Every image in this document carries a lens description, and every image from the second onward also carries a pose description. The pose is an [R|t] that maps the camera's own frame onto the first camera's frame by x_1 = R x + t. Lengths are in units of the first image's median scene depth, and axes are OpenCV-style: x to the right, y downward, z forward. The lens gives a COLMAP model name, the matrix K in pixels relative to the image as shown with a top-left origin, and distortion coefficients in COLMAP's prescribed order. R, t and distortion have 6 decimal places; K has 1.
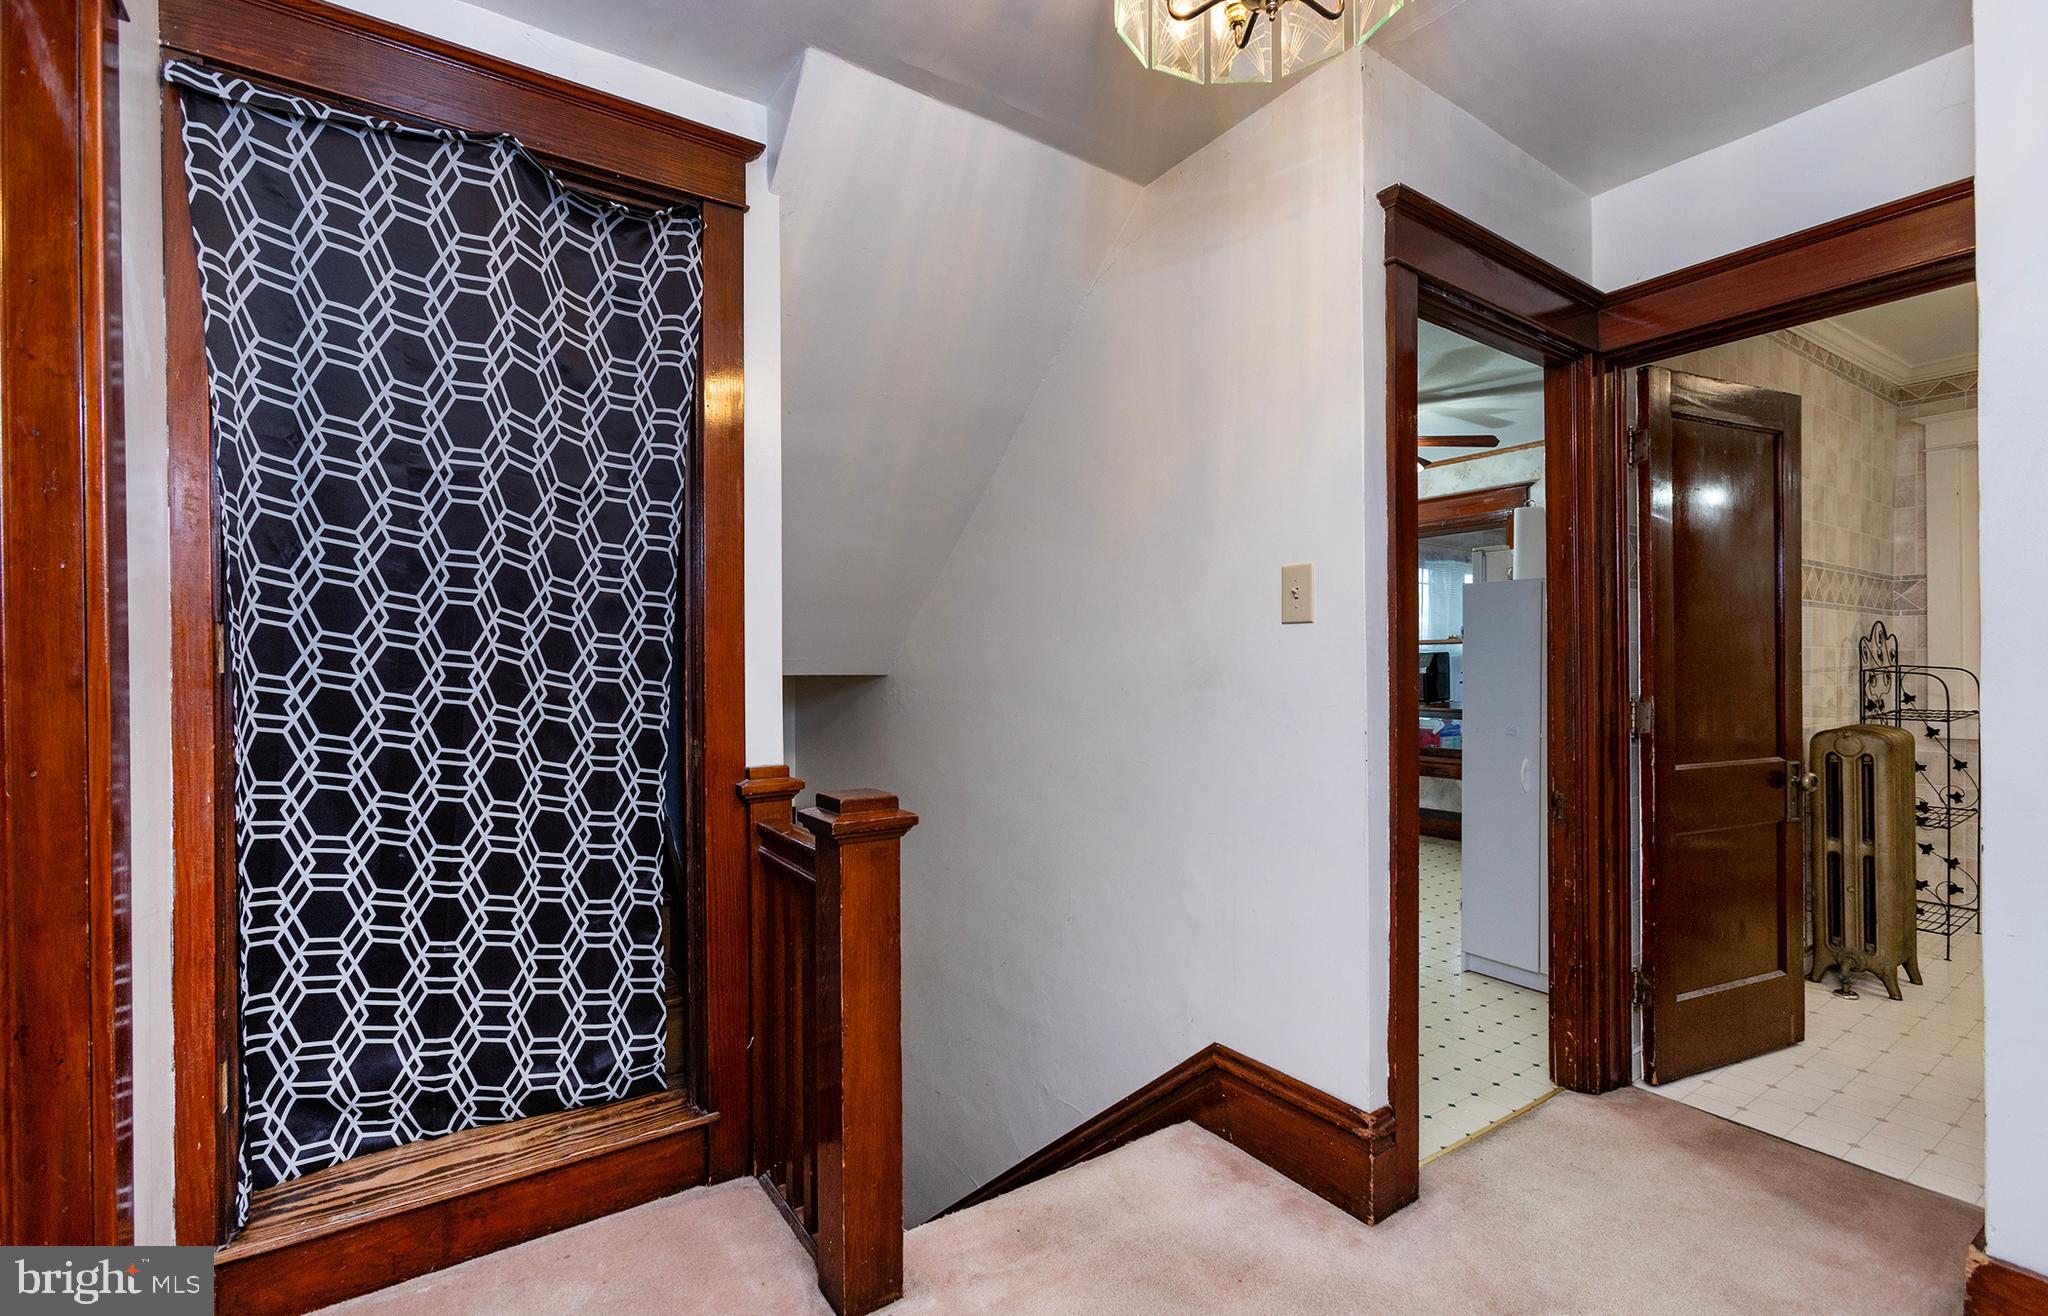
lens RADIAL K [[908.7, 0, 1031.9], [0, 908.7, 673.5], [0, 0, 1]] dist [-0.001864, 0.005949]
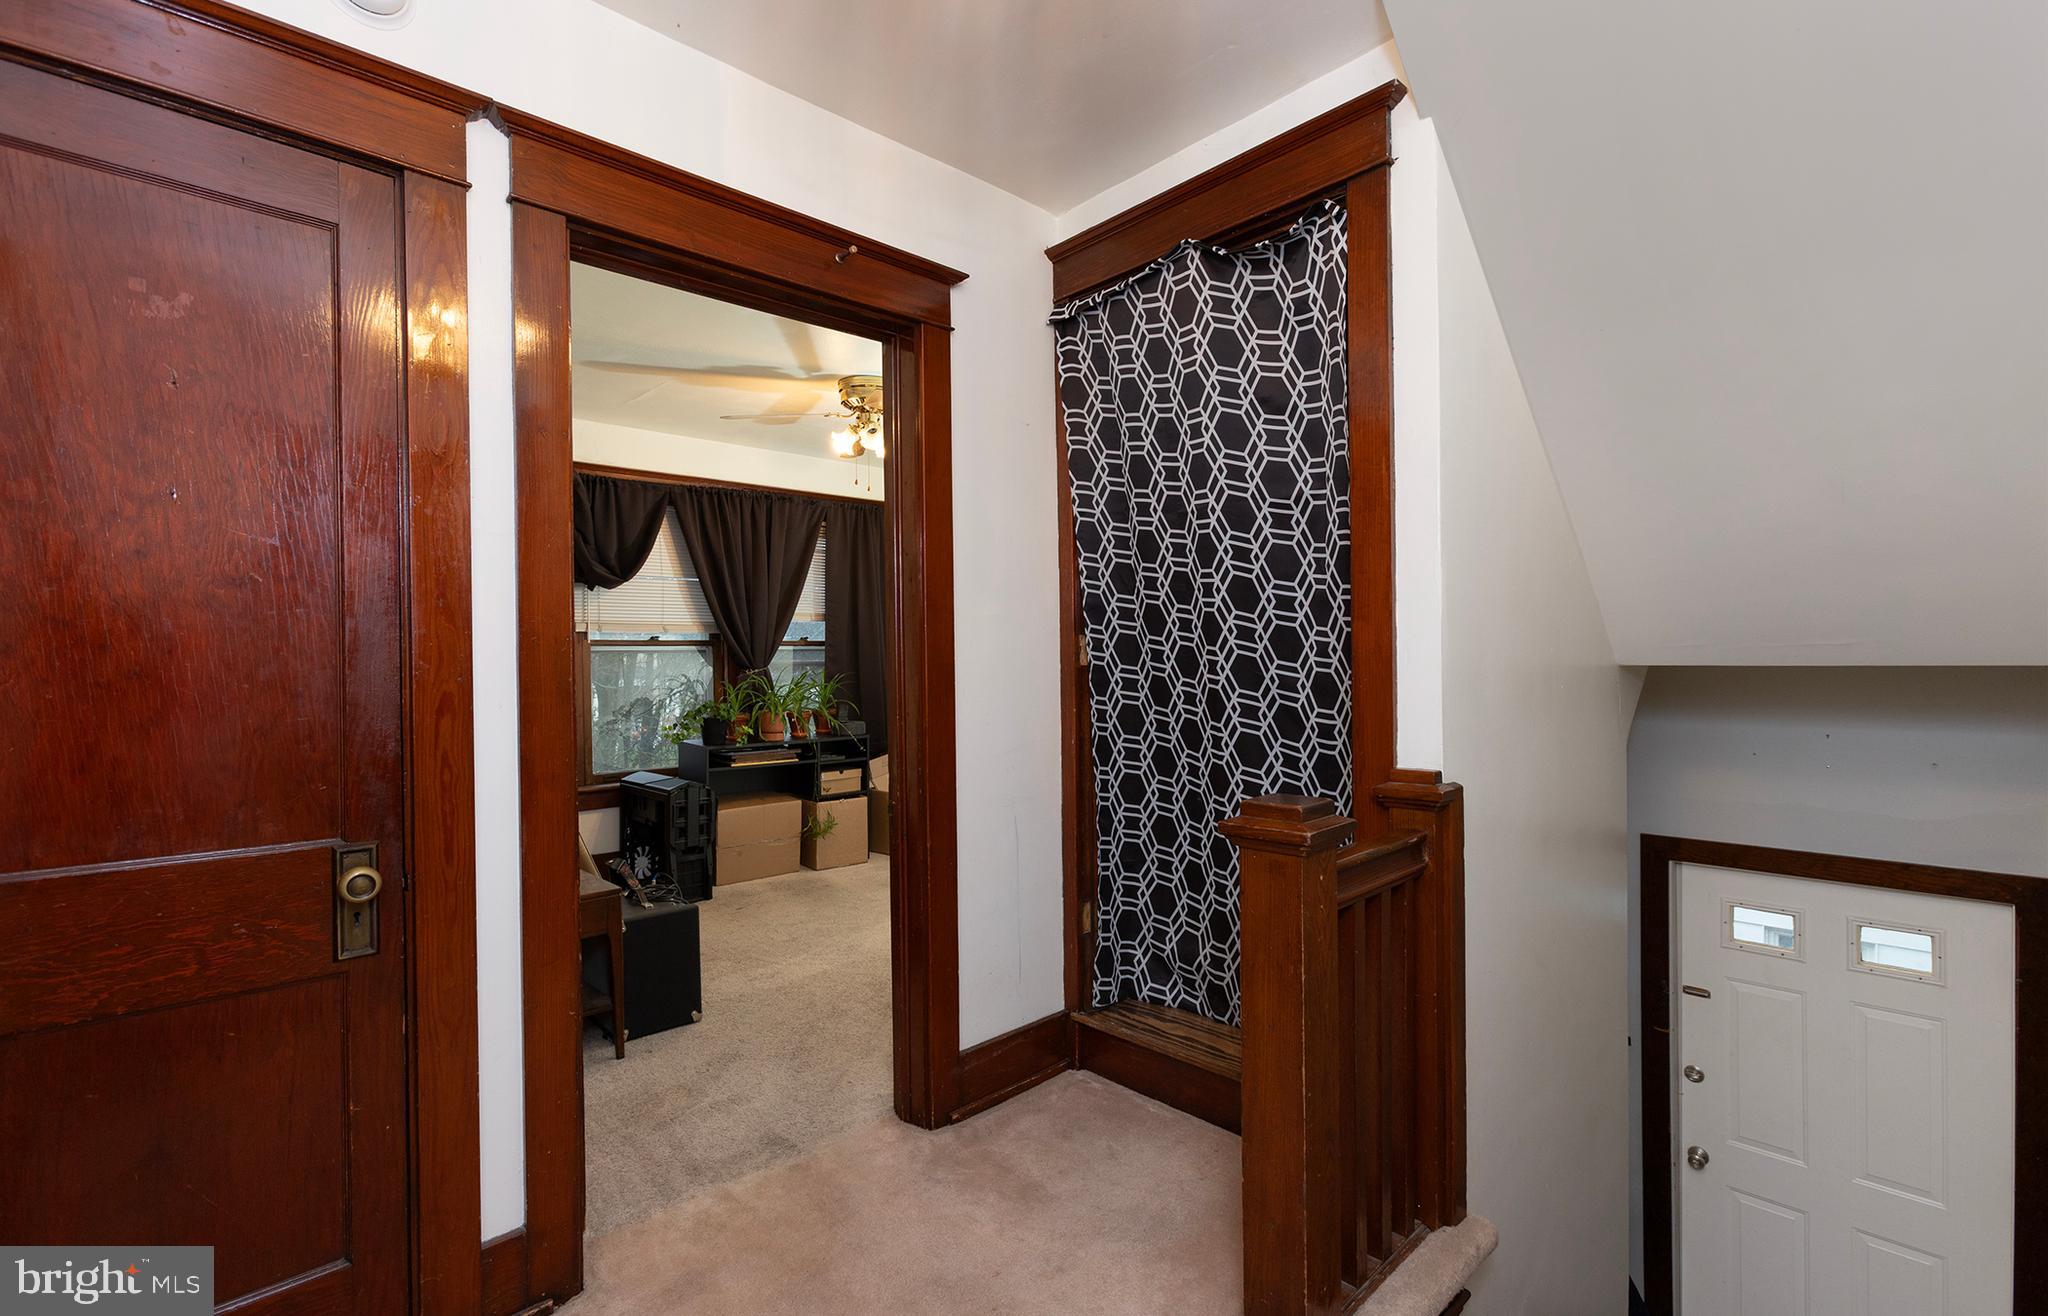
lens RADIAL K [[908.7, 0, 1031.9], [0, 908.7, 673.5], [0, 0, 1]] dist [-0.001864, 0.005949]
pose [[0.175679, 0.005834, -0.984430, 0.598820], [0.004582, 0.999967, 0.006744, 0.002852], [0.984437, -0.005696, 0.175646, 0.529832]]
